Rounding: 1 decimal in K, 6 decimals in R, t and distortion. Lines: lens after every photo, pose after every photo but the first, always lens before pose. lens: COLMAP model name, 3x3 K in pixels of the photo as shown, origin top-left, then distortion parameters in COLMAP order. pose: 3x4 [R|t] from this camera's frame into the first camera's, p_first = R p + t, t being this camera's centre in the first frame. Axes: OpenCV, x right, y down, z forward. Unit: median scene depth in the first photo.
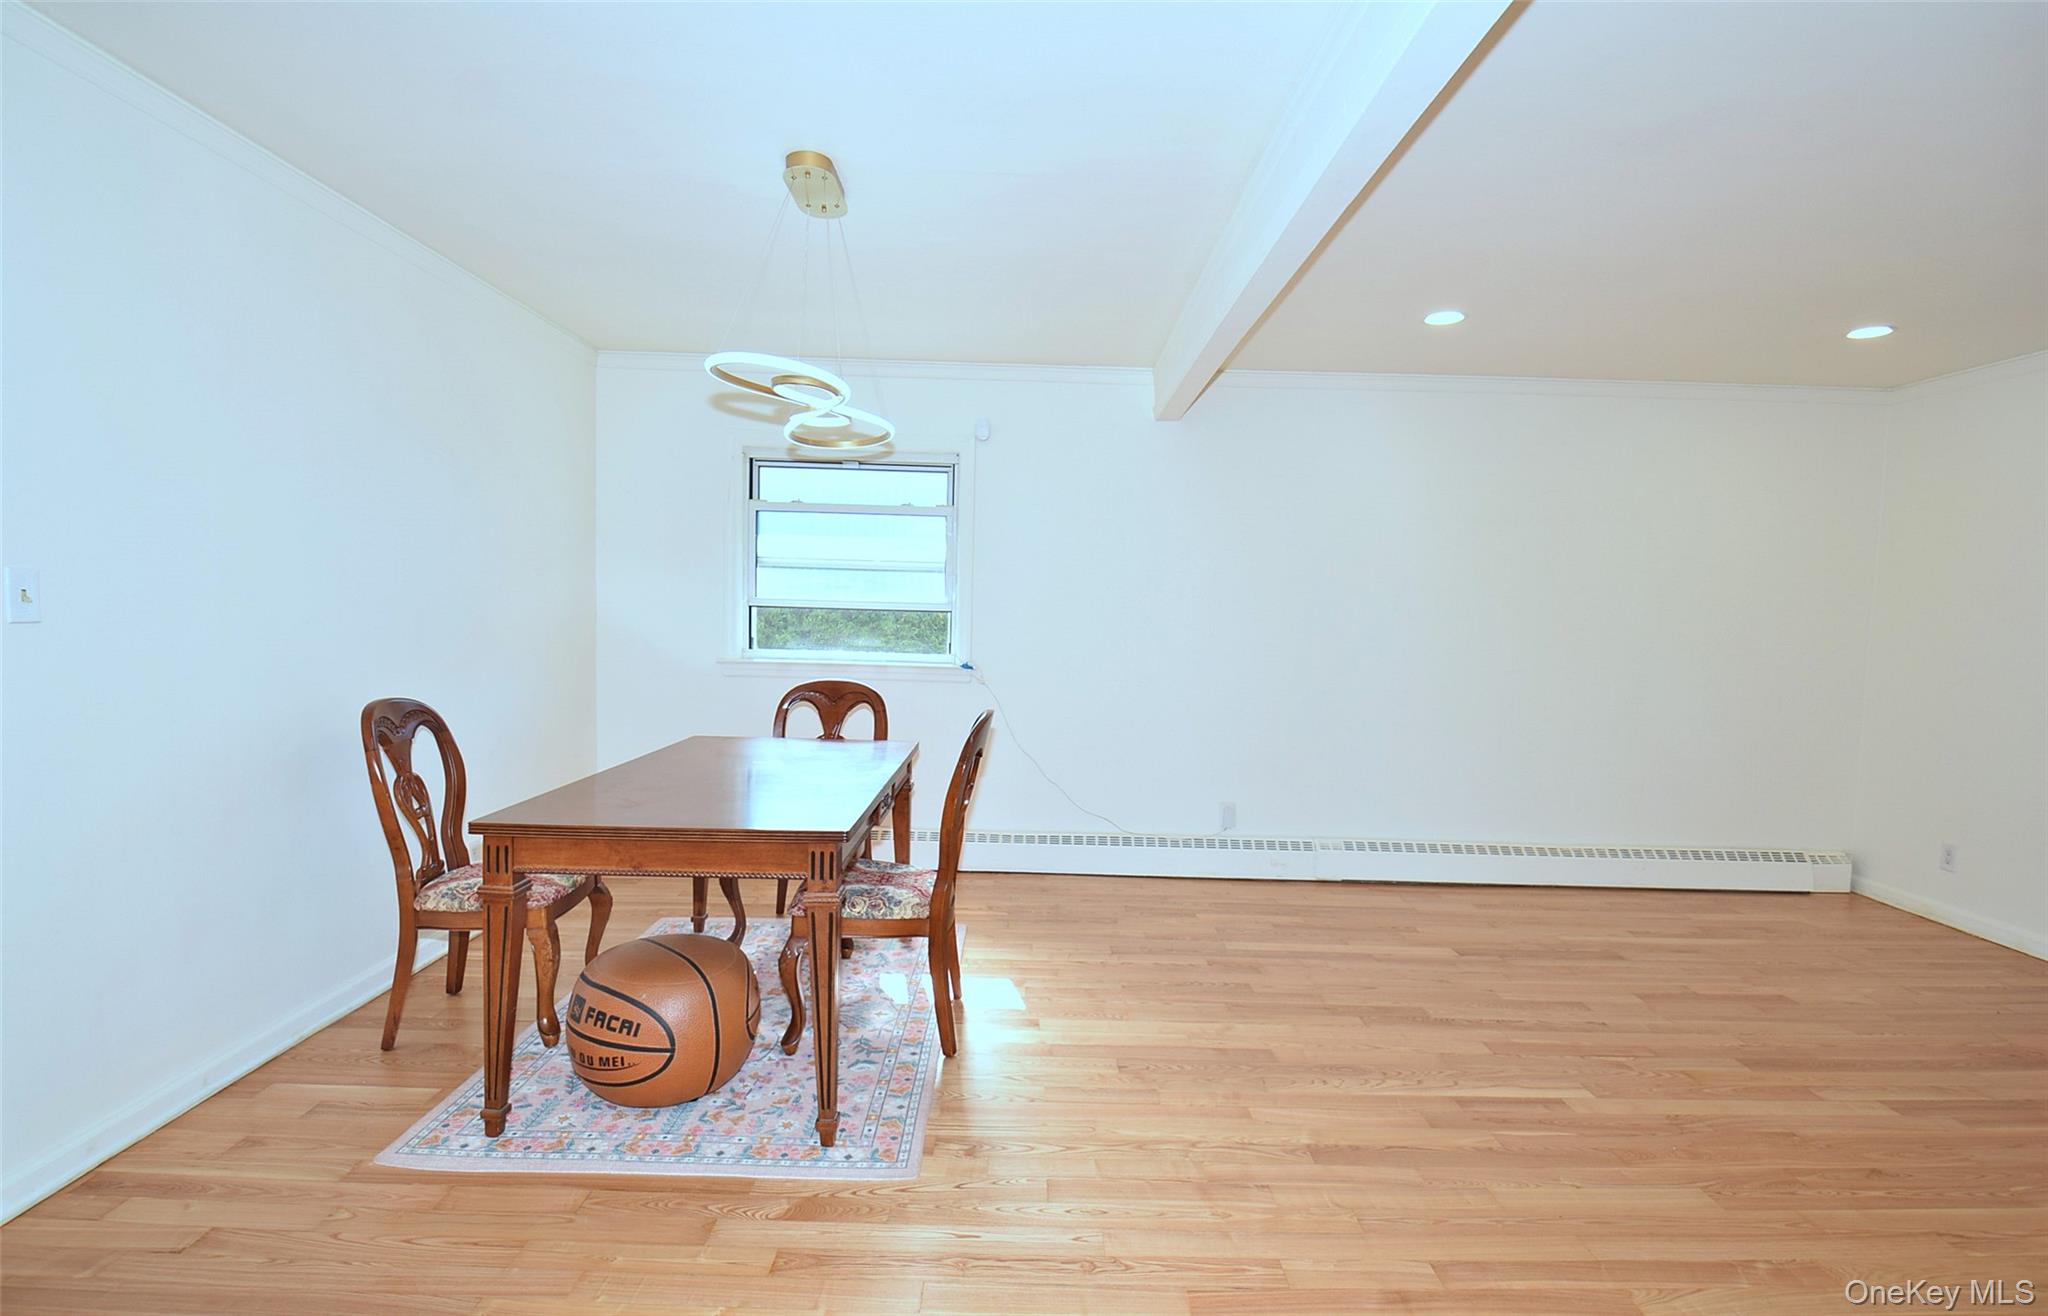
lens RADIAL K [[944.0, 0, 1026.7], [0, 944.0, 637.4], [0, 0, 1]] dist [0.000049, -0.016154]
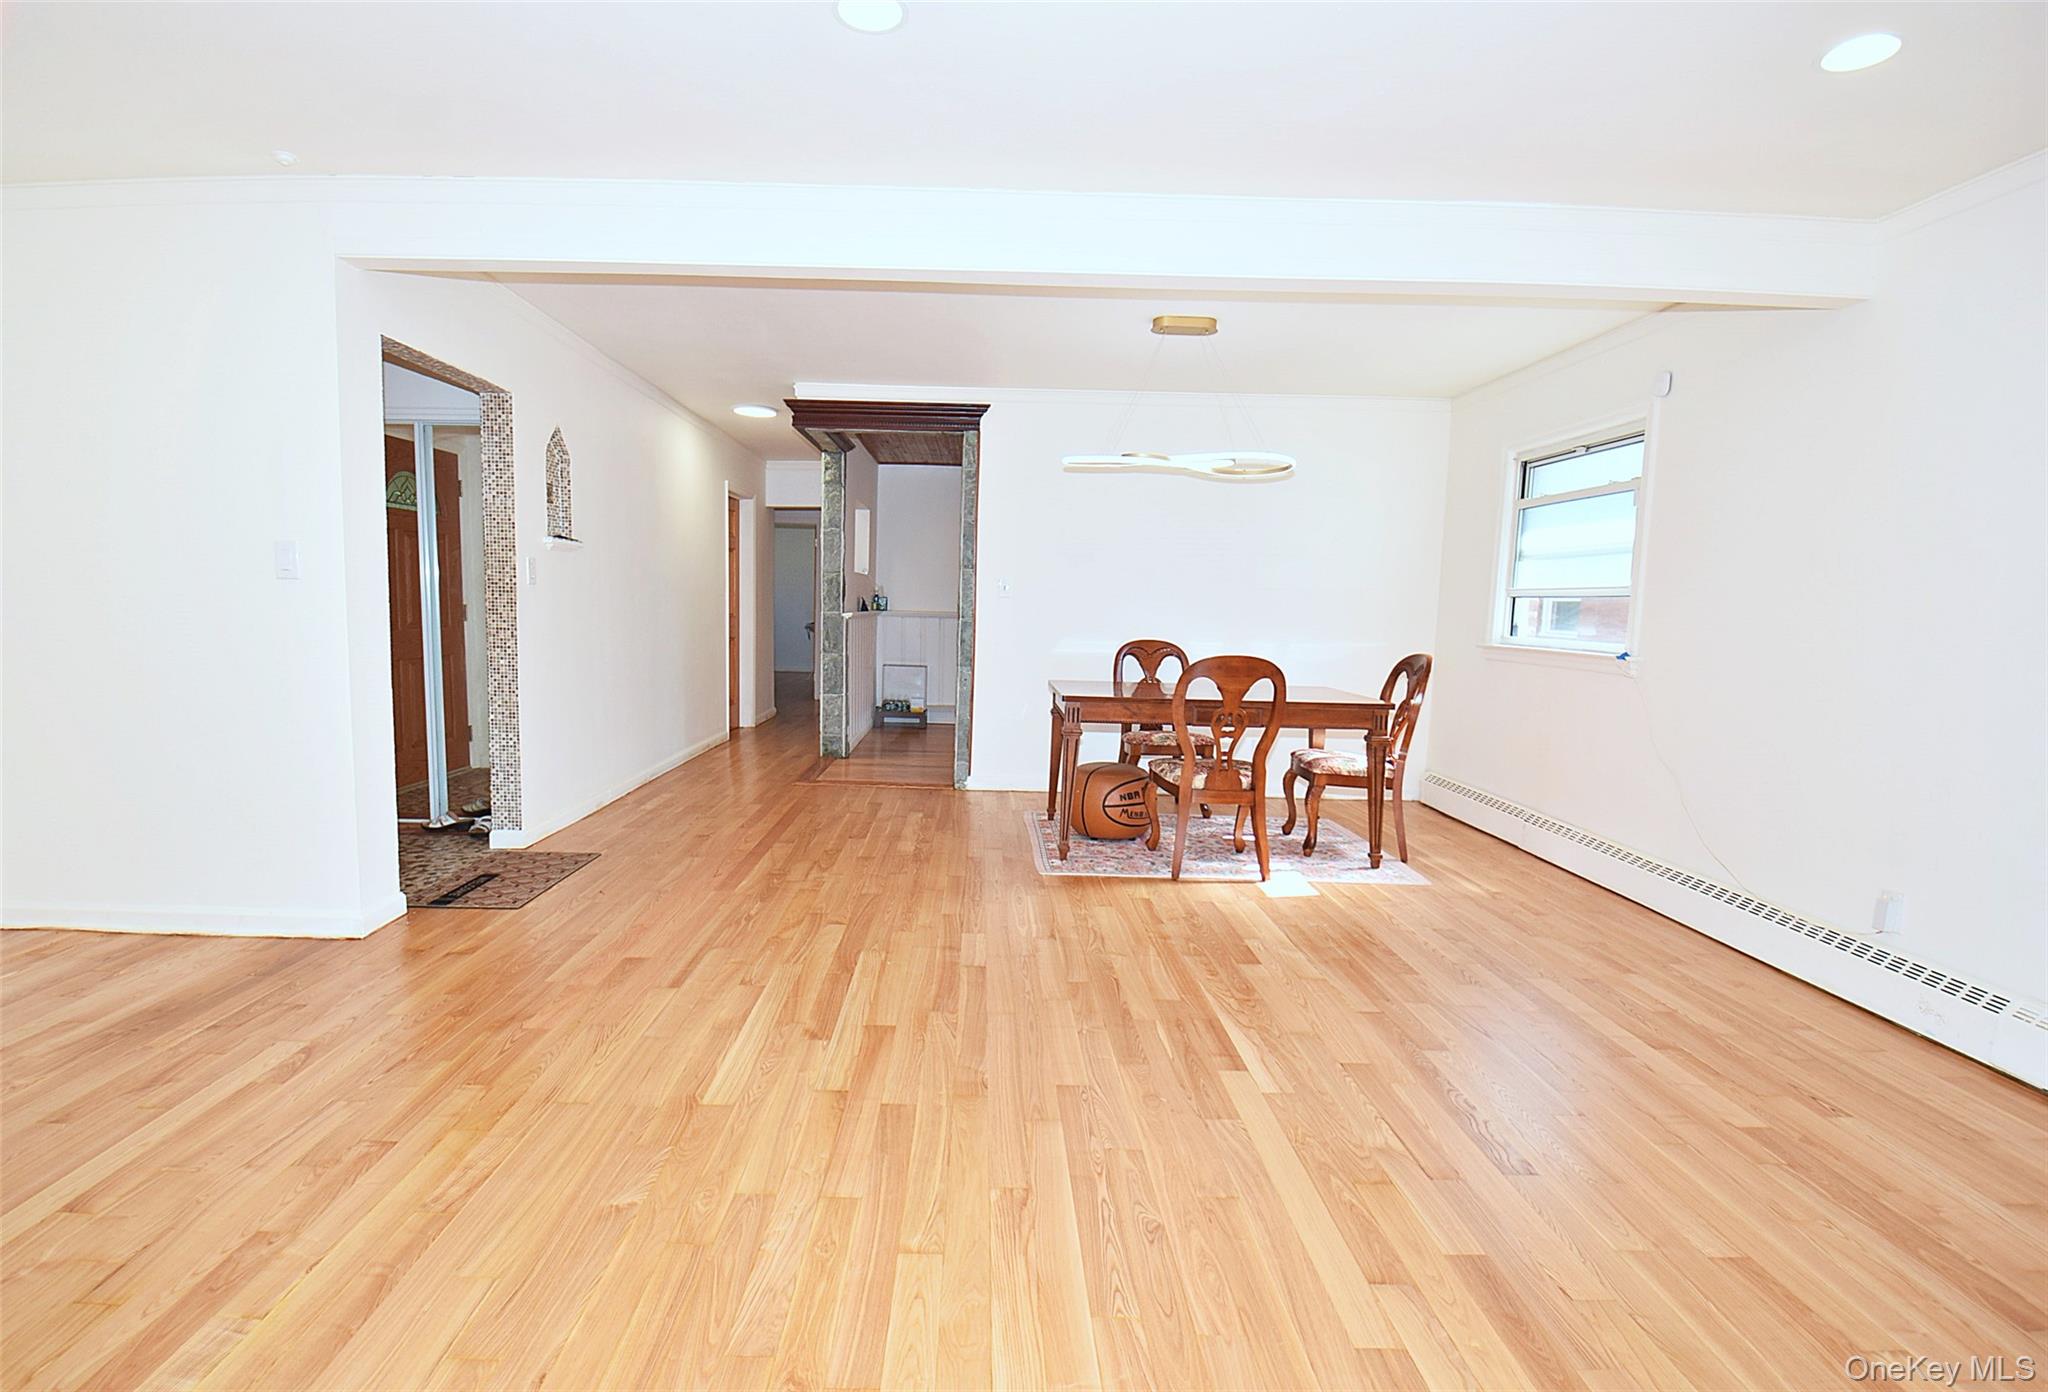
lens RADIAL K [[939.6, 0, 973.3], [0, 939.6, 694.9], [0, 0, 1]] dist [0.002437, -0.000315]
pose [[-0.008142, 0.073249, -0.997280, 1.199855], [-0.054110, 0.995820, 0.073583, 0.048849], [0.998502, 0.054562, -0.004145, 0.572859]]
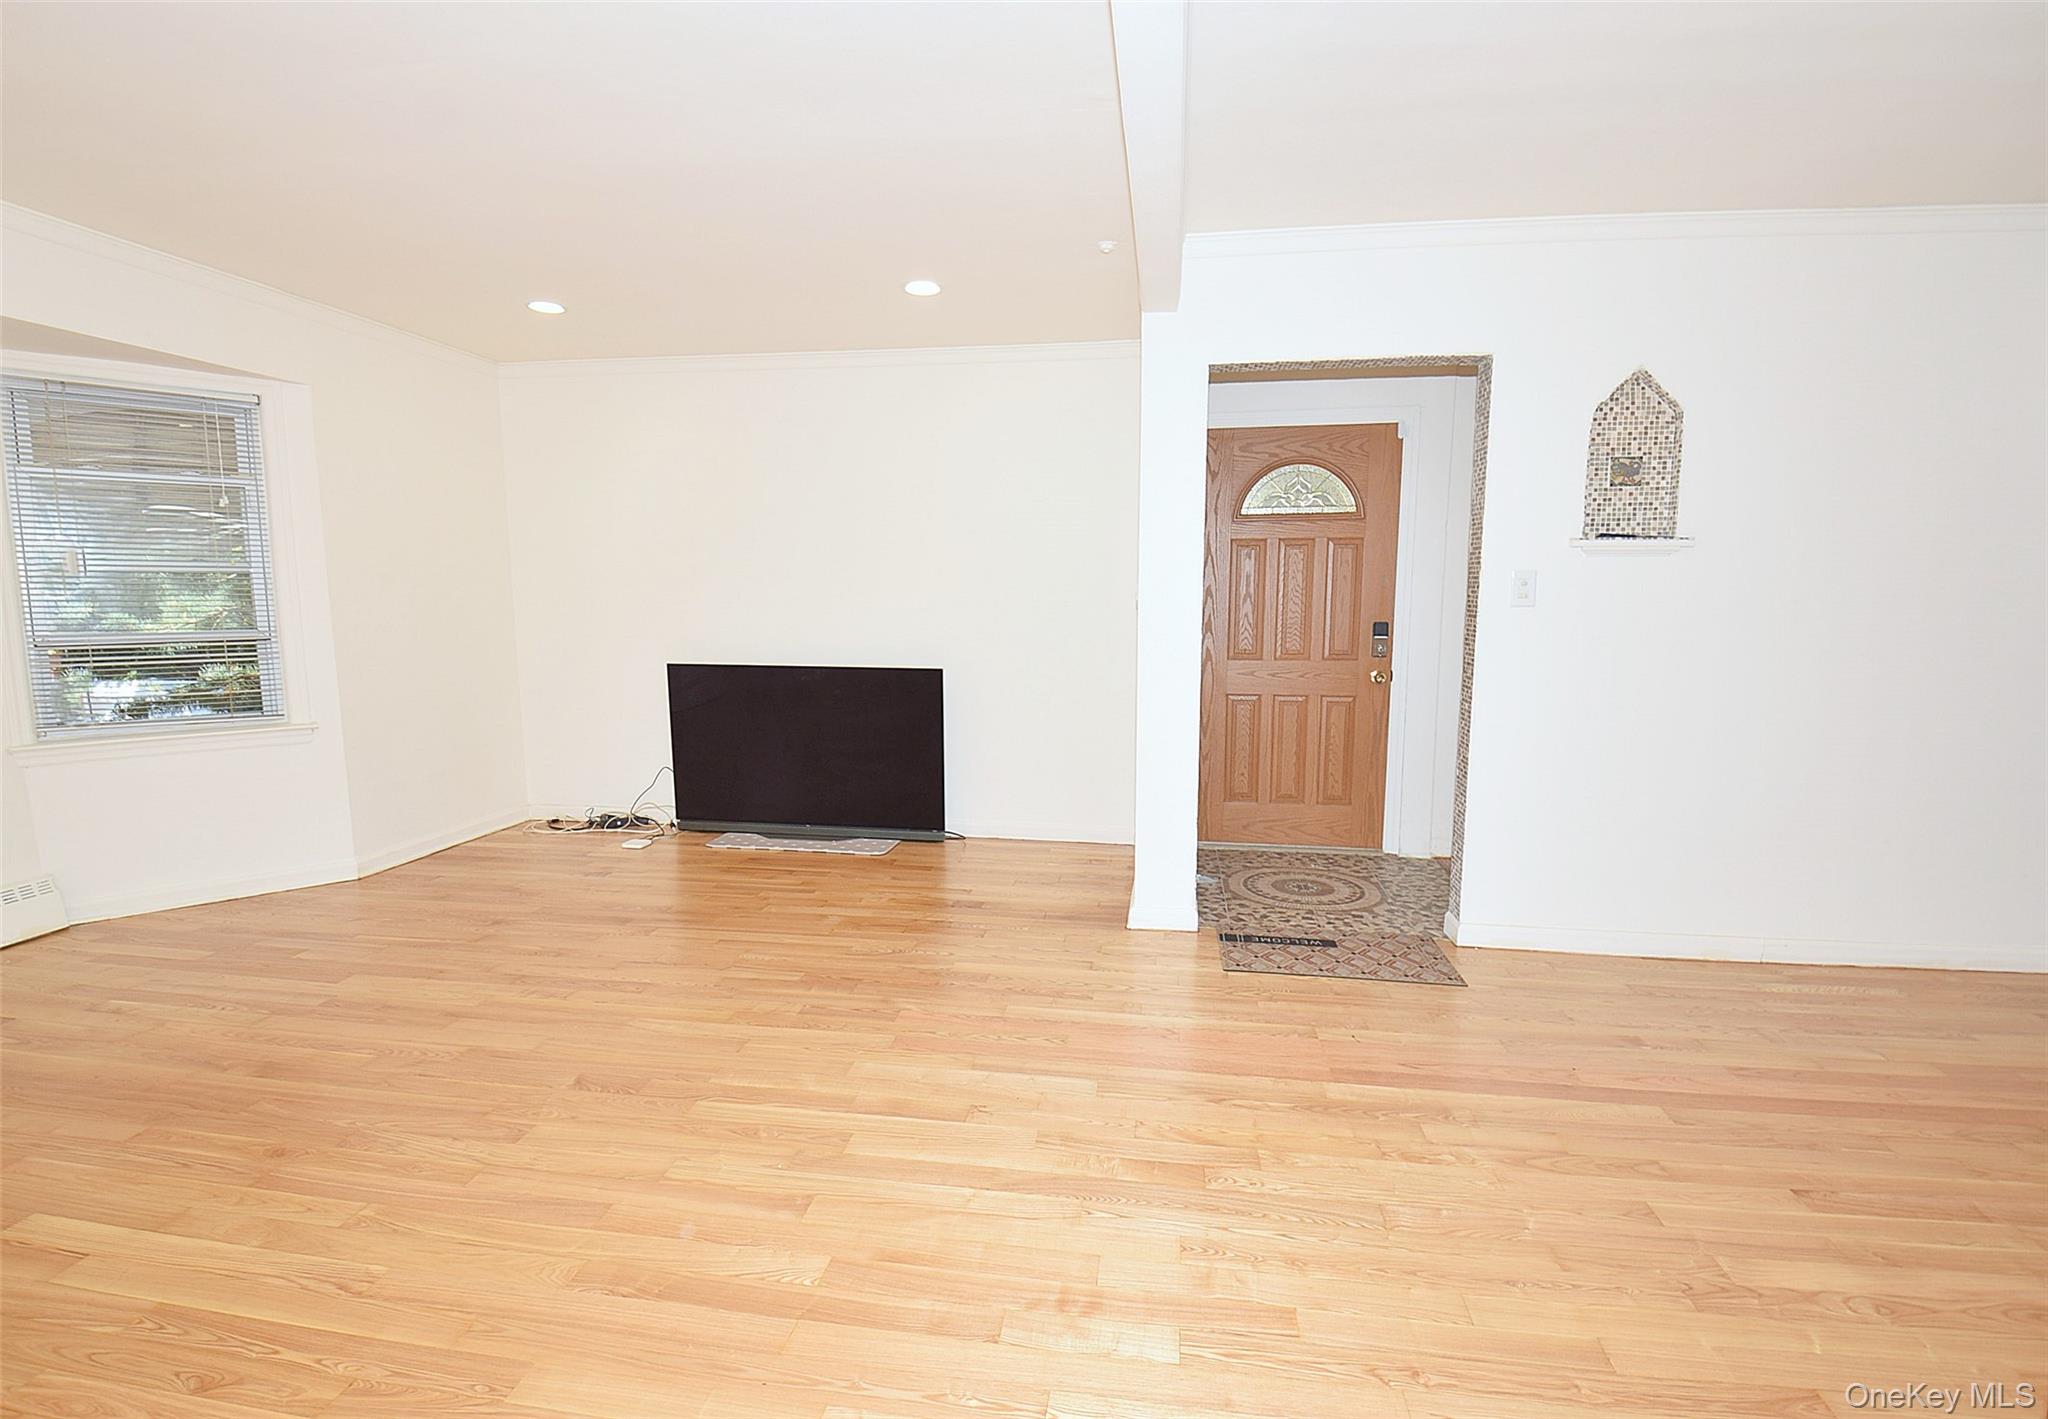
lens RADIAL K [[989.2, 0, 1026.1], [0, 989.2, 722.1], [0, 0, 1]] dist [0.001304, -0.013365]
pose [[-0.986874, -0.046378, 0.154690, 0.174873], [-0.020338, 0.985942, 0.165846, -0.018492], [-0.160207, 0.160523, -0.973944, 1.056773]]
